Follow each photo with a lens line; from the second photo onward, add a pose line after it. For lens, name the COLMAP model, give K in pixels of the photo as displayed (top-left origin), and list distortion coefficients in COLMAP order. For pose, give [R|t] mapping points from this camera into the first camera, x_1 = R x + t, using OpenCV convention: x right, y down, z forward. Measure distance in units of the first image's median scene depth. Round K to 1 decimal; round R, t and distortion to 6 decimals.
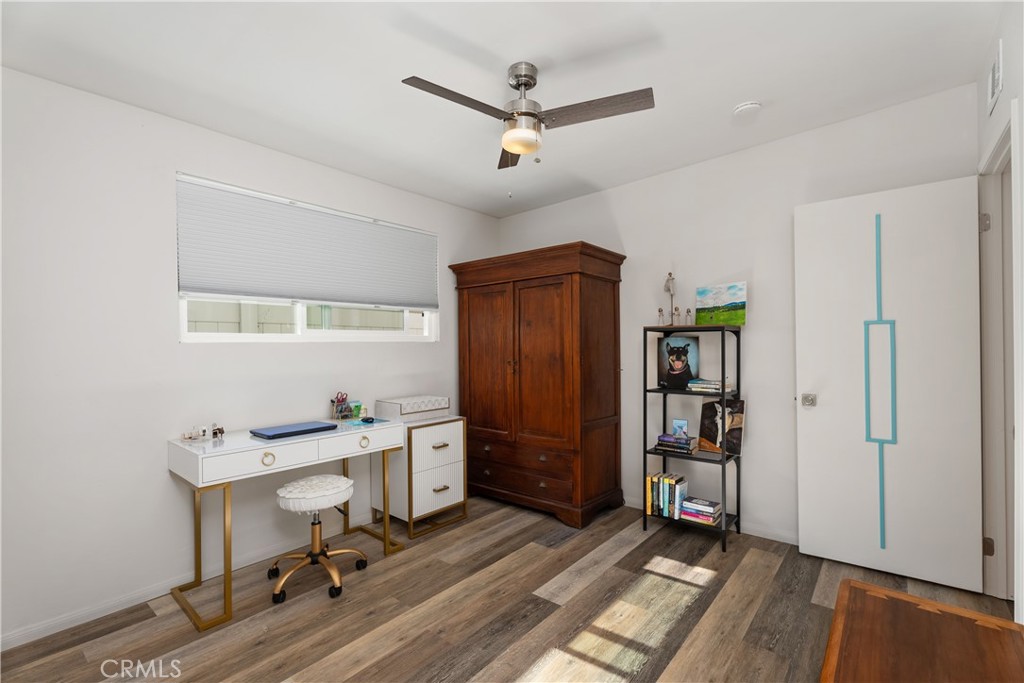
lens RADIAL K [[455.5, 0, 512.0], [0, 455.5, 341.5], [0, 0, 1]] dist [-0.000428, -0.000173]
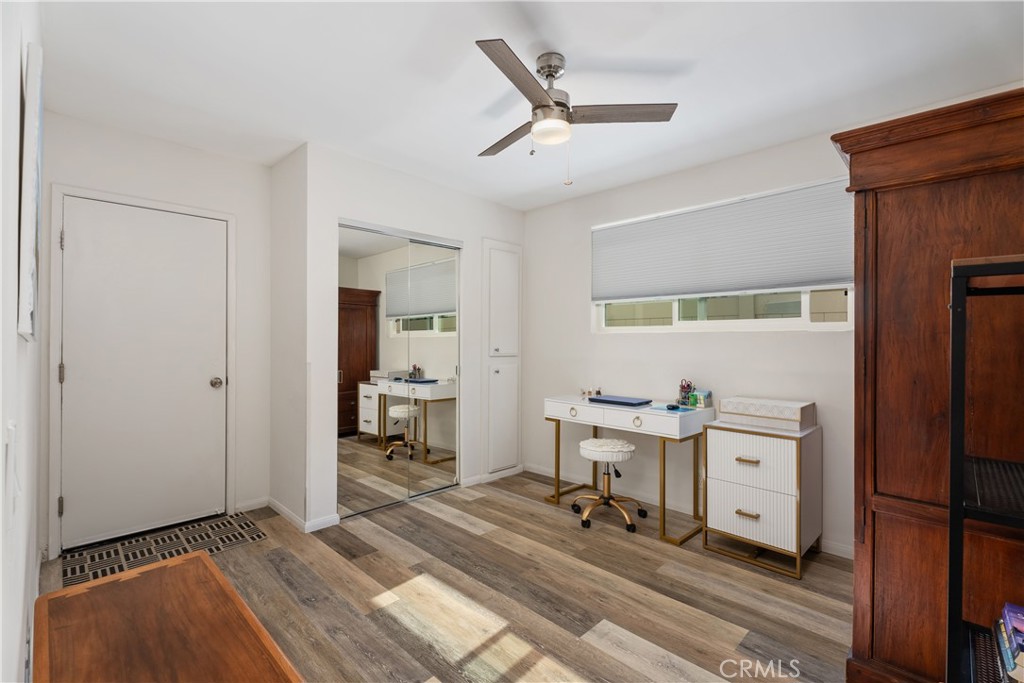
lens RADIAL K [[455.5, 0, 512.0], [0, 455.5, 341.5], [0, 0, 1]] dist [-0.000428, -0.000173]
pose [[-0.084399, 0.014164, -0.996331, 0.884756], [0.010077, 0.999860, 0.013360, 0.007133], [0.996381, -0.008912, -0.084530, 0.867546]]
